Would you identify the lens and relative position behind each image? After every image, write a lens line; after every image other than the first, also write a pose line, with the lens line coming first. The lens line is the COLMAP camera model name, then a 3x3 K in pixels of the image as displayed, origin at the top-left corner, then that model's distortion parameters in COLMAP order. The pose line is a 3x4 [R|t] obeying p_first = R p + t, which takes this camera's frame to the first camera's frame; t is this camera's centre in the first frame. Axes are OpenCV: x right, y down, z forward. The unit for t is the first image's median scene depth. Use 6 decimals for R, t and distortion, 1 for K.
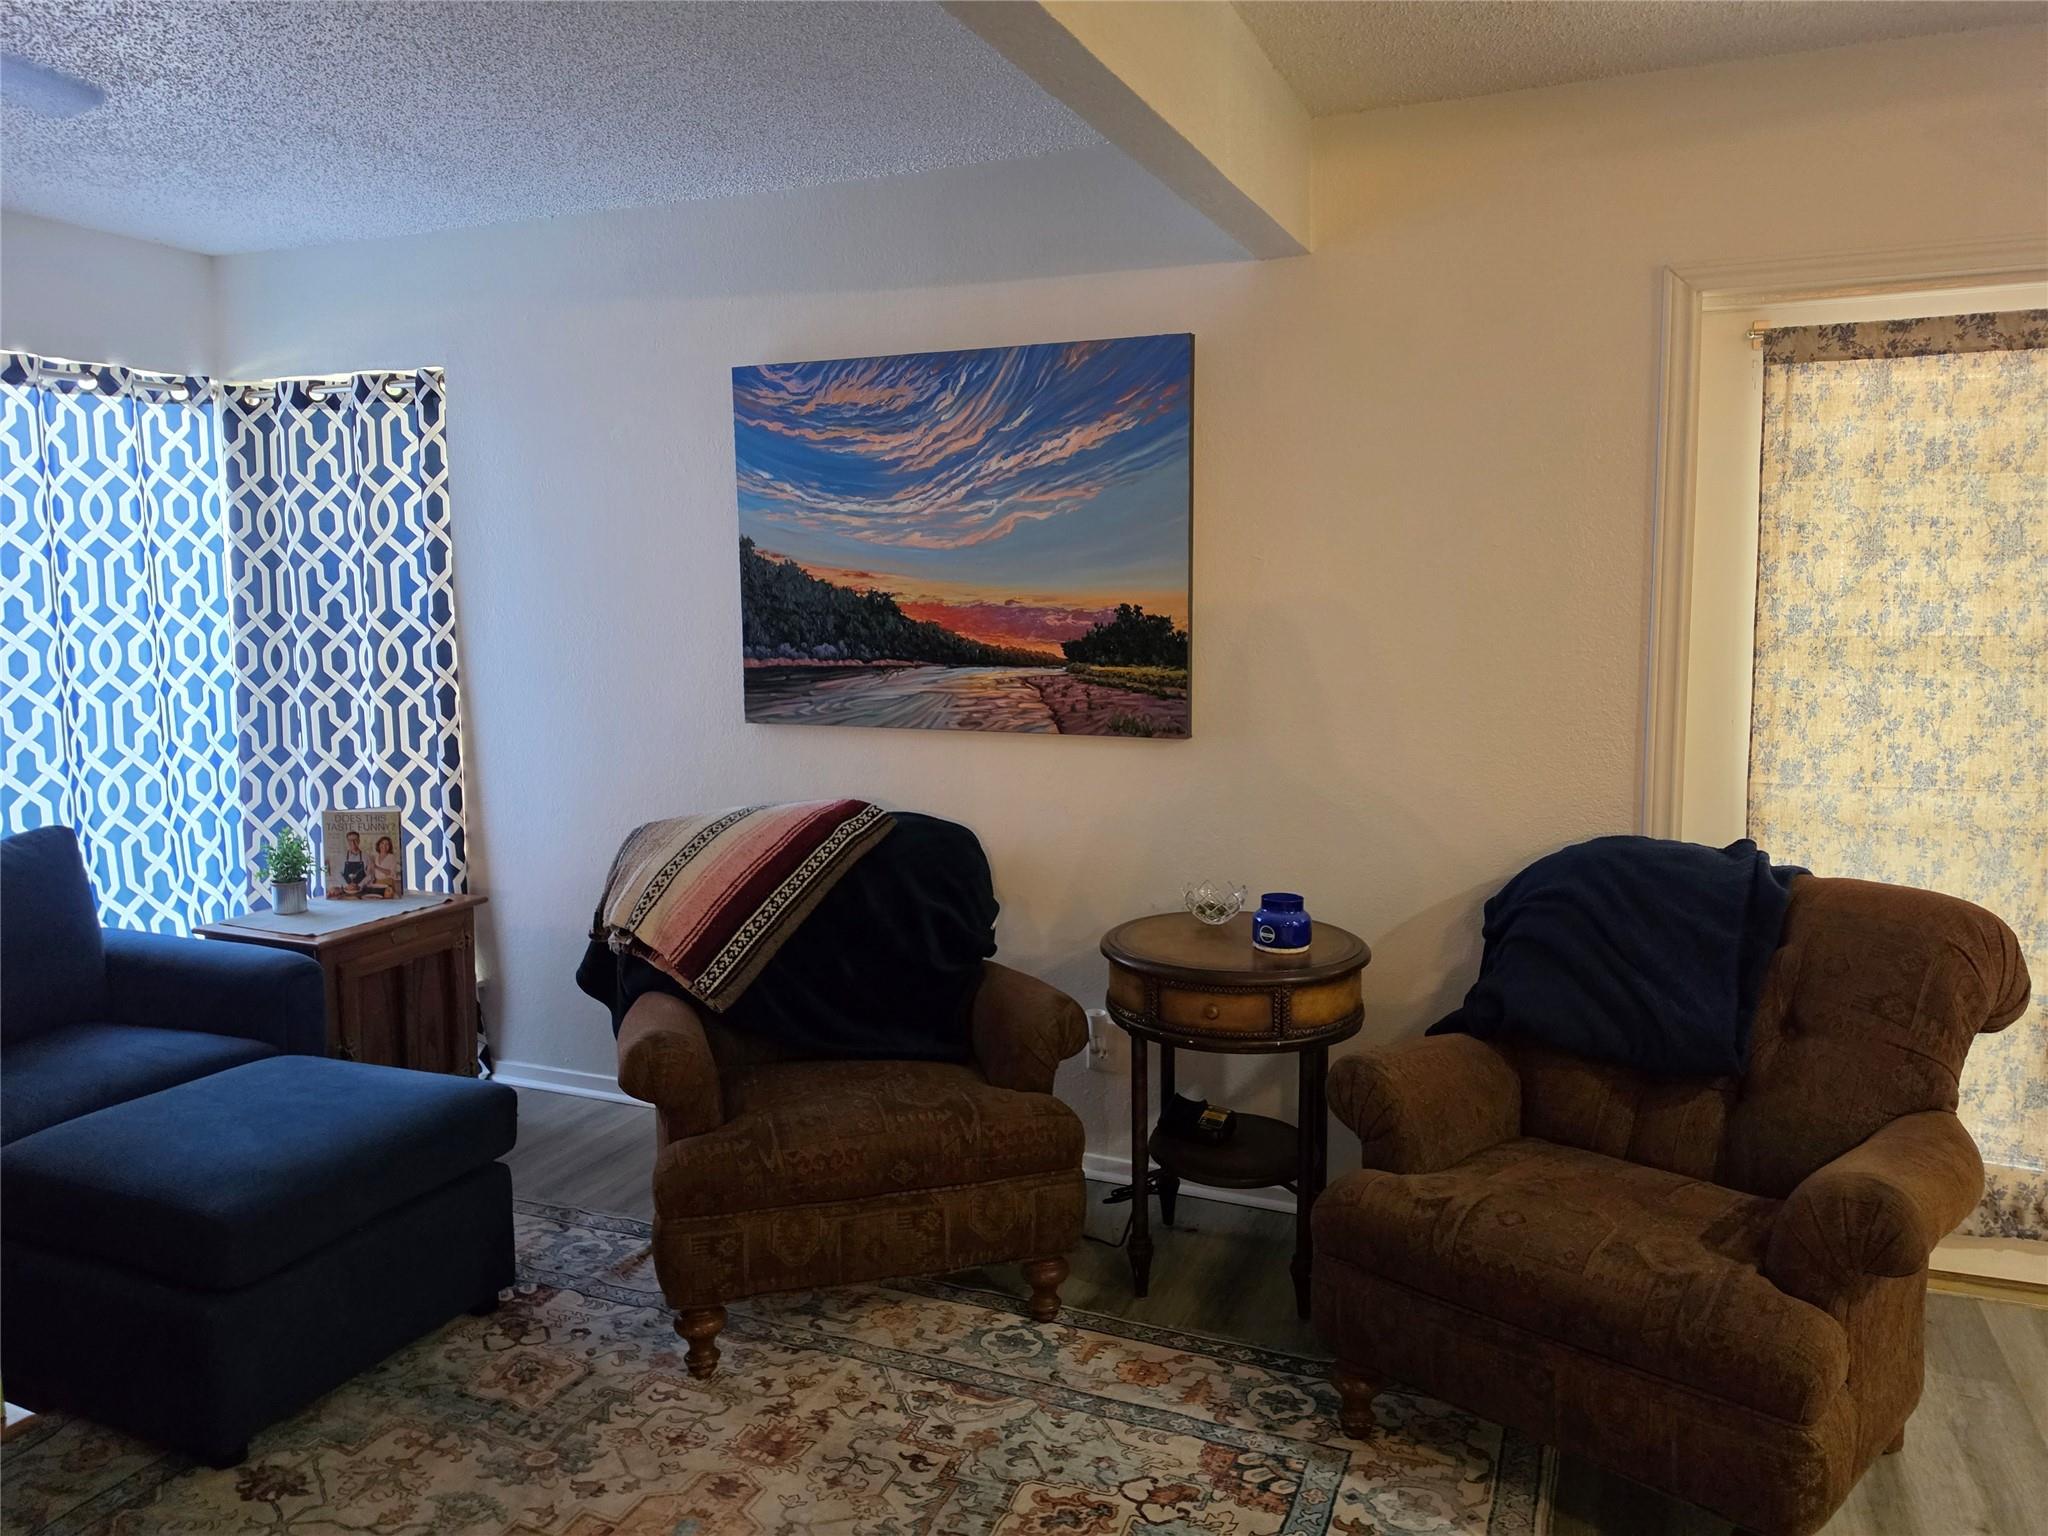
lens RADIAL K [[1418.8, 0, 1038.4], [0, 1418.8, 768.5], [0, 0, 1]] dist [0.074792, -0.082287]
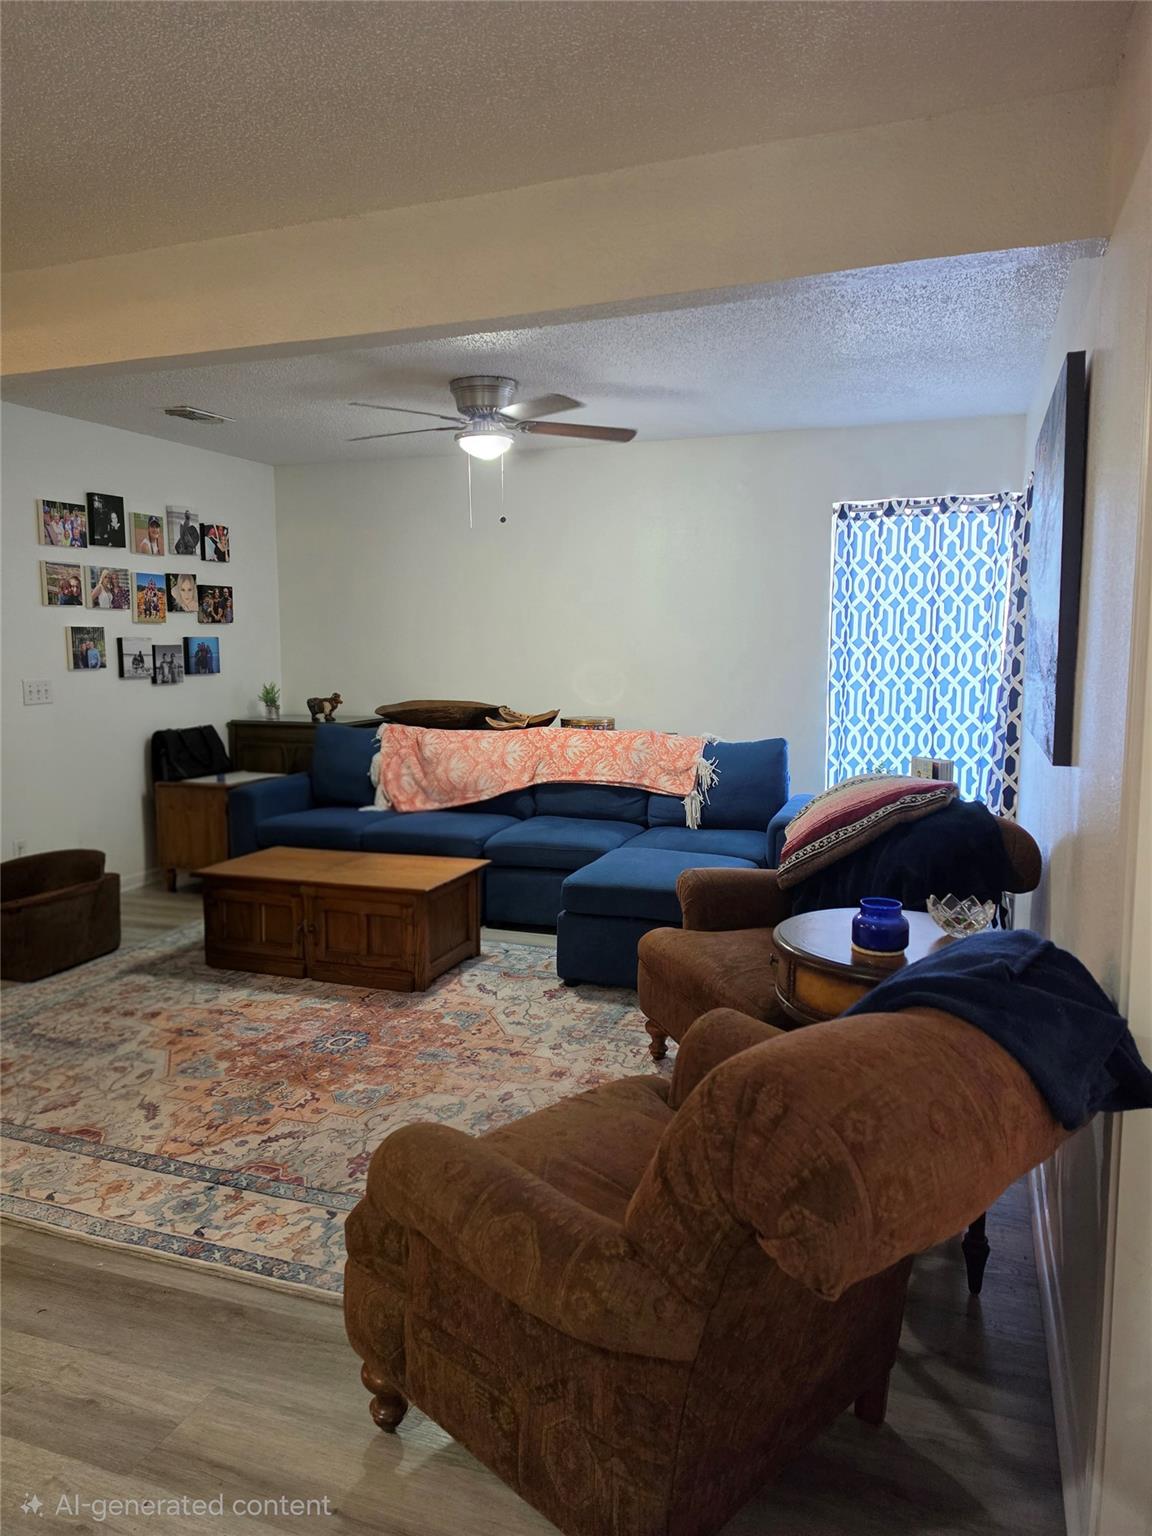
lens RADIAL K [[1064.1, 0, 574.8], [0, 1064.1, 776.1], [0, 0, 1]] dist [0.074792, -0.082287]
pose [[0.037734, 0.145039, -0.988706, 0.748408], [-0.112635, 0.983723, 0.140009, -0.080483], [0.992920, 0.106080, 0.053456, 0.548619]]
